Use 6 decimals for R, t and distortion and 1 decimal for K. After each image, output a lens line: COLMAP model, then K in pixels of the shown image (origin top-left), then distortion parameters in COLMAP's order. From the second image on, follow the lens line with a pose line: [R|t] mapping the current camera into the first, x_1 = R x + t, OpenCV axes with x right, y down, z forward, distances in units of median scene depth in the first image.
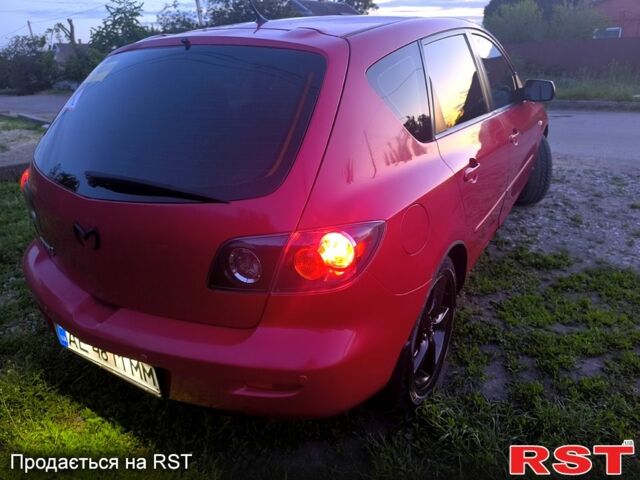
lens RADIAL K [[425.5, 0, 320.0], [0, 425.5, 240.0], [0, 0, 1]] dist [0.033802, -0.039261]
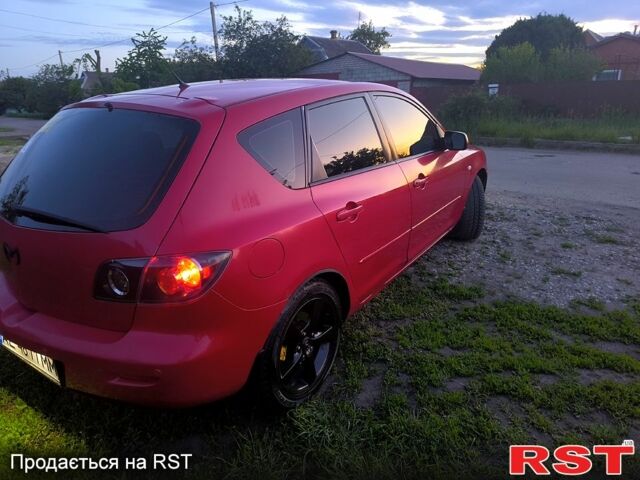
lens RADIAL K [[425.5, 0, 320.0], [0, 425.5, 240.0], [0, 0, 1]] dist [0.033802, -0.039261]
pose [[0.998663, 0.035991, -0.037101, 0.197659], [-0.038235, 0.997364, -0.061675, -0.003806], [0.034783, 0.063011, 0.997406, -0.117485]]
